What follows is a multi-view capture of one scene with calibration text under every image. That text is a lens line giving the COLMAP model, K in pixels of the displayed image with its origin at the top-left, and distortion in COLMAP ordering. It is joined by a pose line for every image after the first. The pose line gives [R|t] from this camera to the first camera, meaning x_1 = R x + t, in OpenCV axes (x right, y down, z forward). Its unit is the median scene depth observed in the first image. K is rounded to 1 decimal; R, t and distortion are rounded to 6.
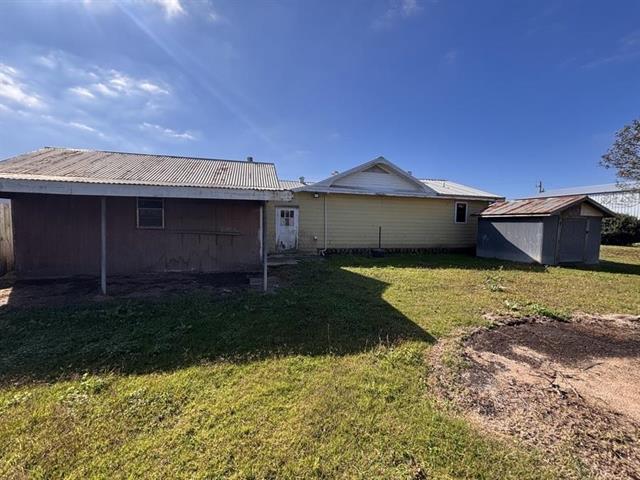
lens RADIAL K [[257.4, 0, 319.4], [0, 257.4, 238.4], [0, 0, 1]] dist [0.013480, -0.004423]
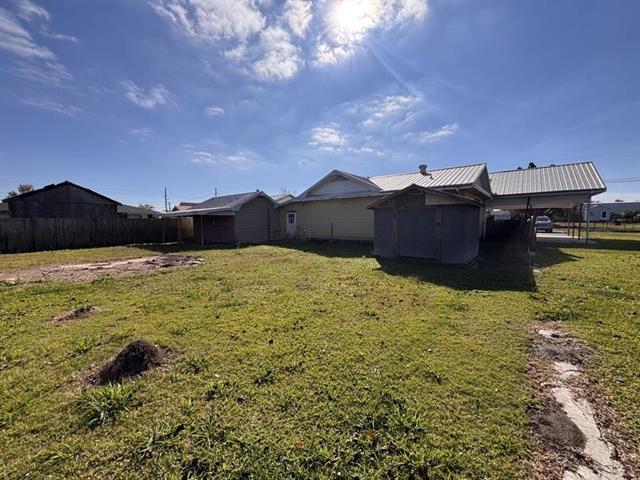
lens RADIAL K [[257.4, 0, 319.4], [0, 257.4, 238.4], [0, 0, 1]] dist [0.013480, -0.004423]
pose [[0.608387, 0.022190, -0.793331, 1.248024], [-0.010120, 0.999745, 0.020203, 0.009103], [0.793576, -0.004262, 0.608456, 0.143859]]
